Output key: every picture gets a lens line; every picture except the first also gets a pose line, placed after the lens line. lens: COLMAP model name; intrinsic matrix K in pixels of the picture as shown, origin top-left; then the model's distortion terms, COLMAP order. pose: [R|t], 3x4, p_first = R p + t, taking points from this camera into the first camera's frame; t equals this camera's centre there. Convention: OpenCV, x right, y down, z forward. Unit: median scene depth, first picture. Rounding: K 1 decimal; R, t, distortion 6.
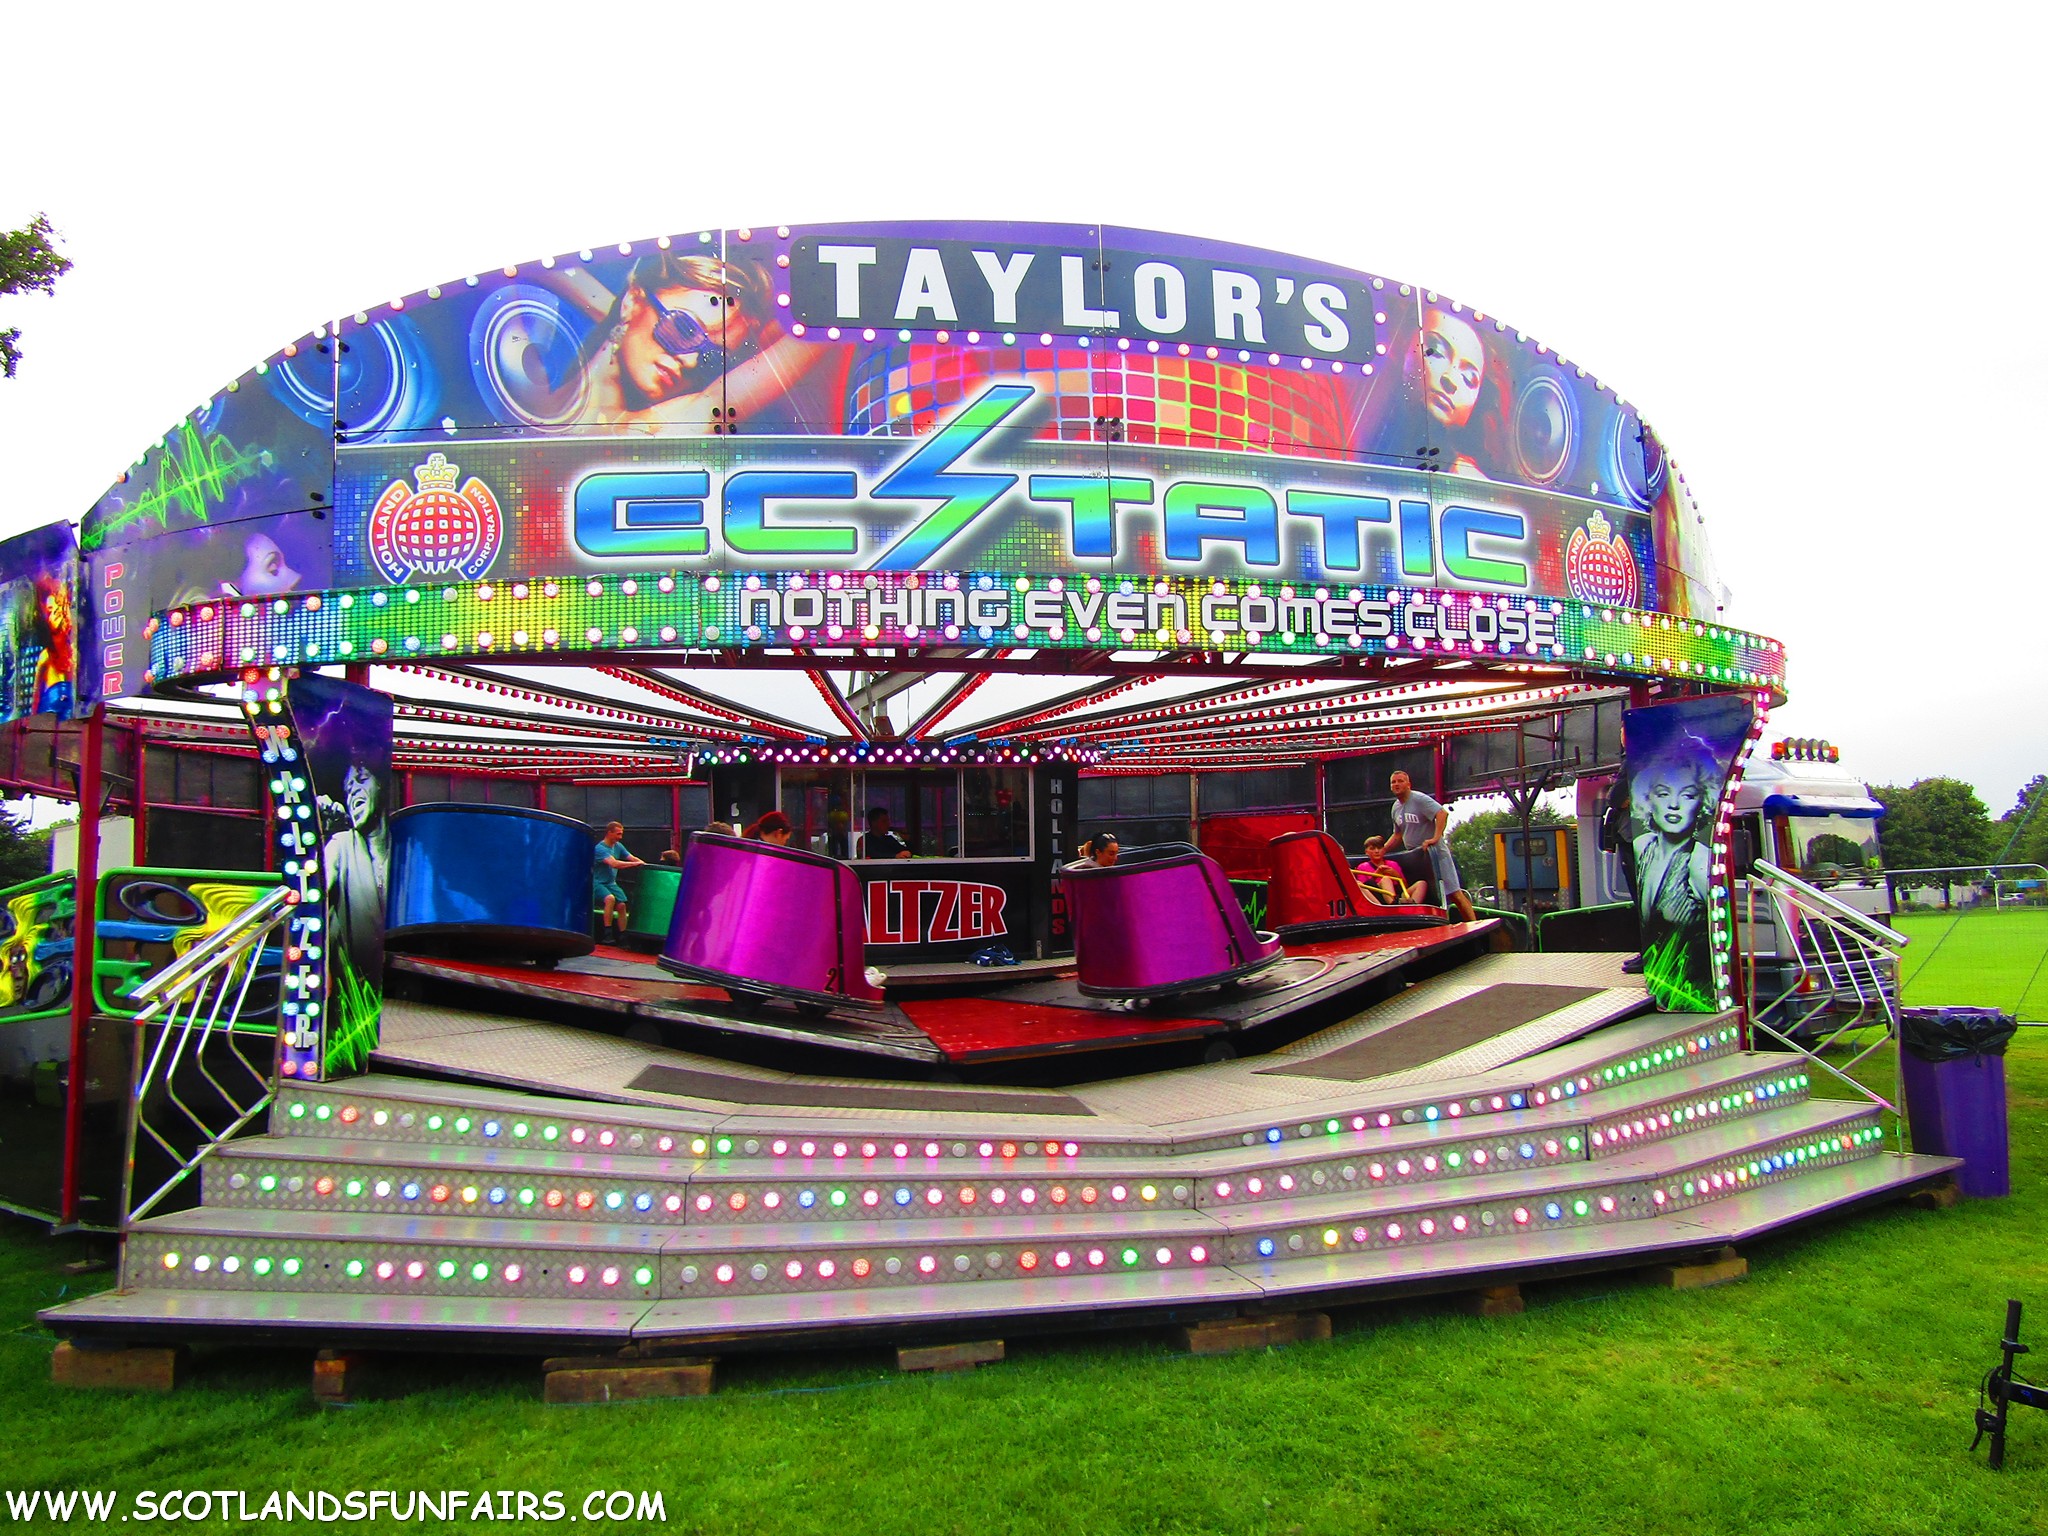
lens RADIAL K [[1461.1, 0, 1020.2], [0, 1461.1, 762.3], [0, 0, 1]] dist [-0.010365, 0.000159]
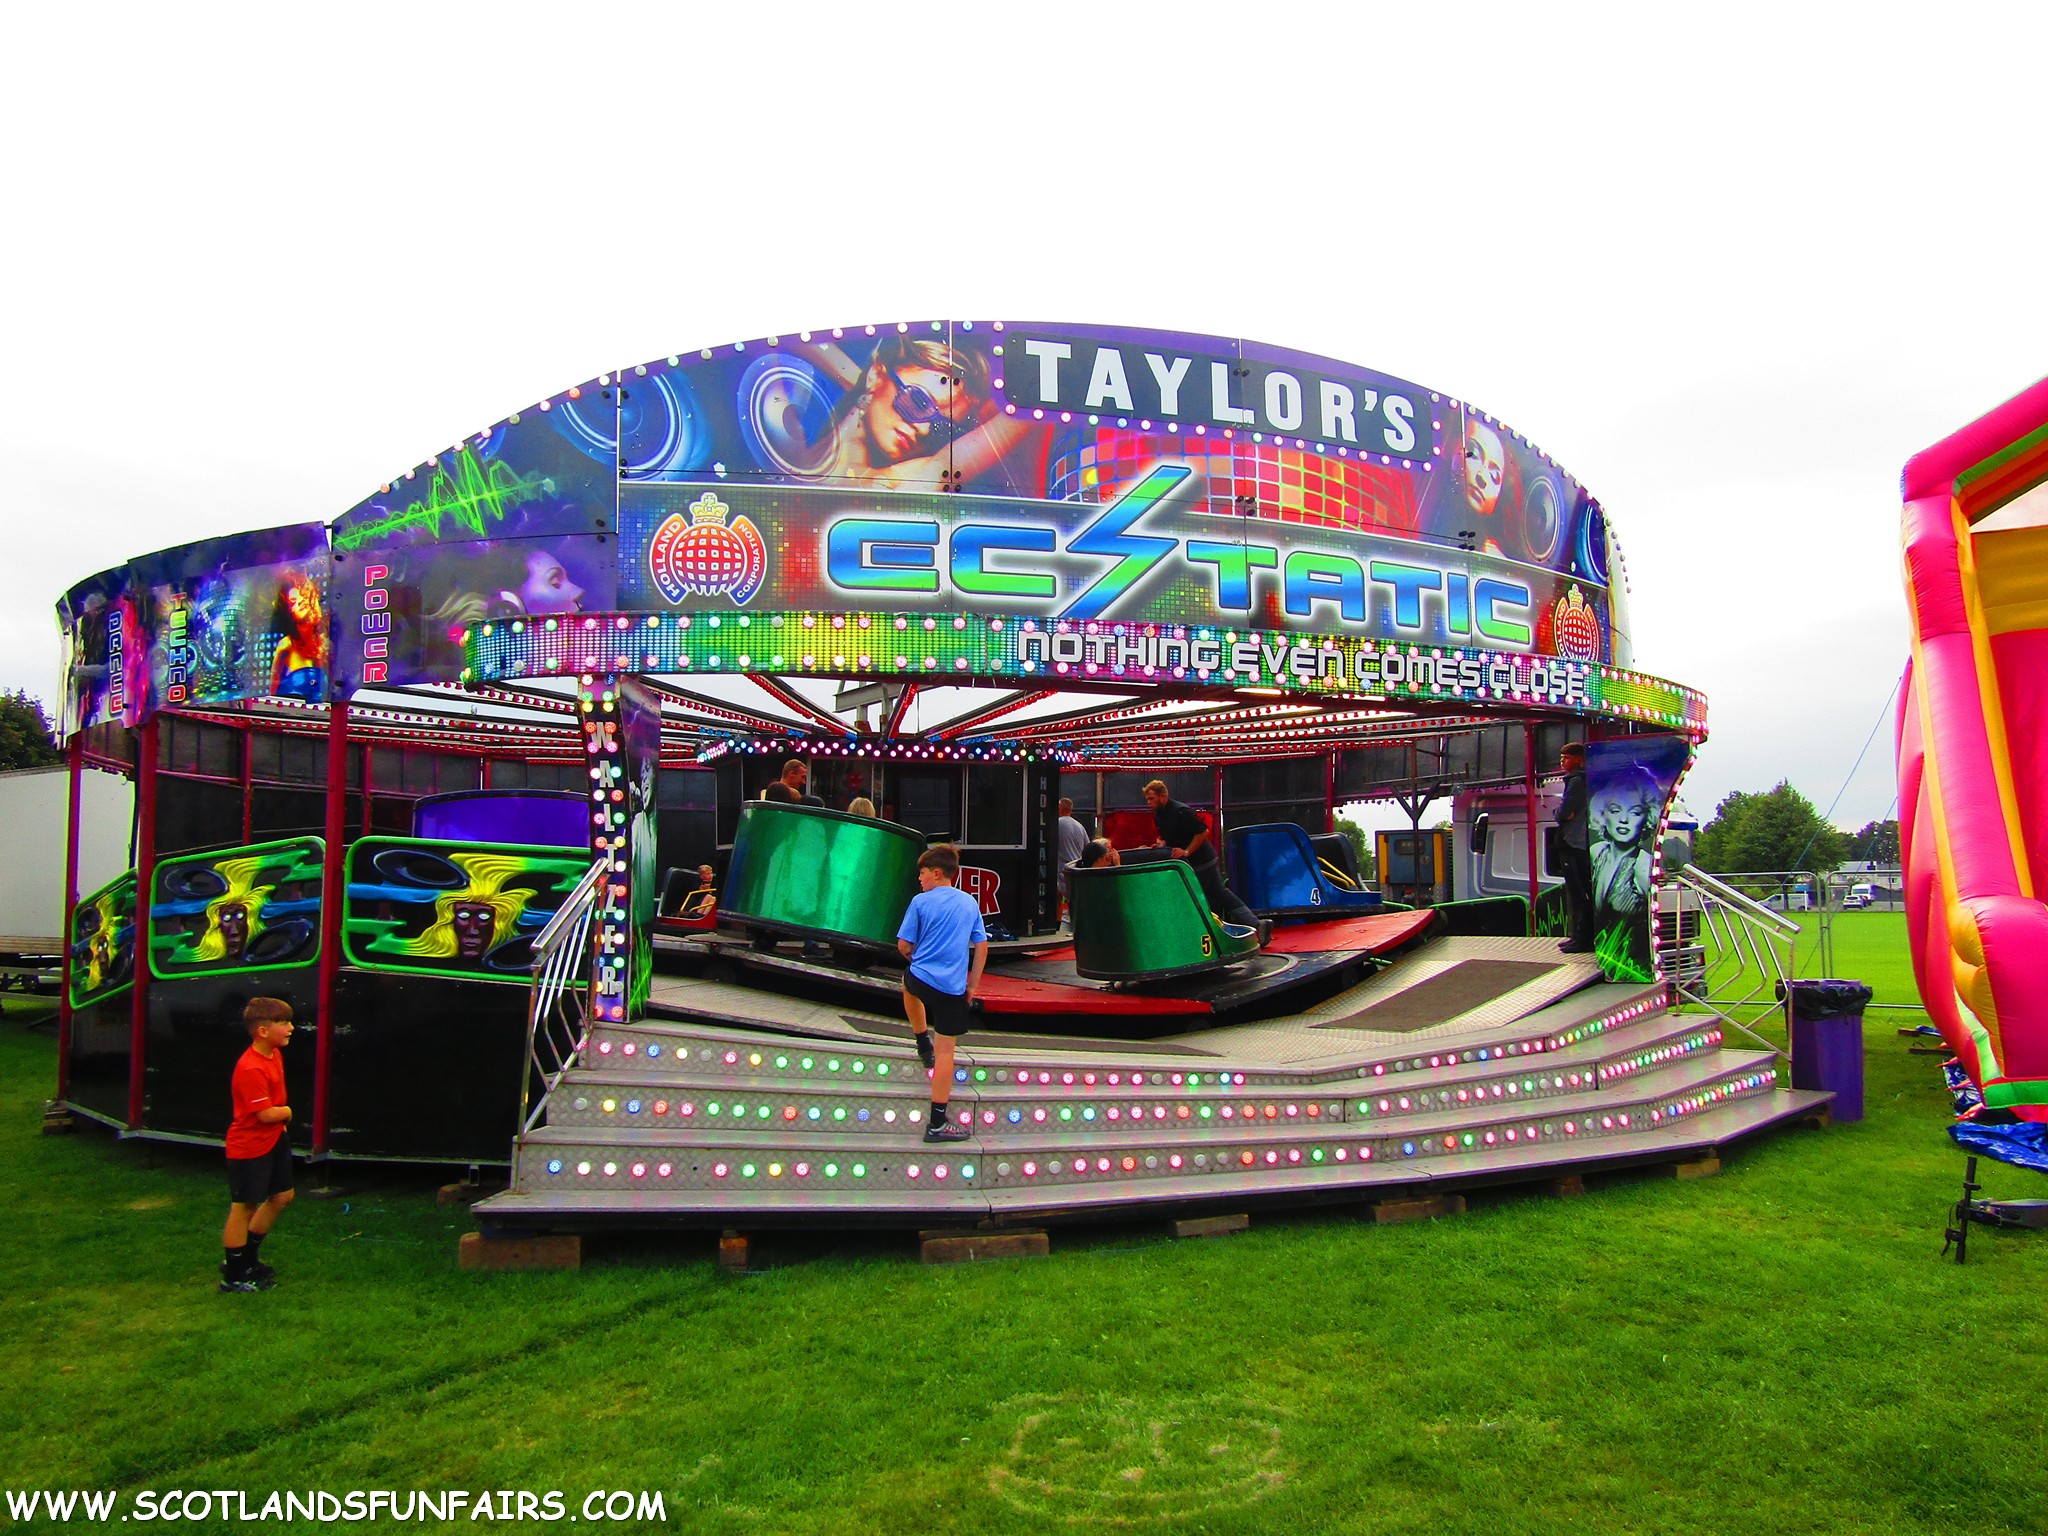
lens RADIAL K [[1461.1, 0, 1026.5], [0, 1461.1, 762.2], [0, 0, 1]] dist [-0.010365, 0.000159]
pose [[0.985808, 0.035859, 0.164004, -0.330553], [-0.037431, 0.999278, 0.006503, -0.012039], [-0.163653, -0.012550, 0.986438, -0.203668]]
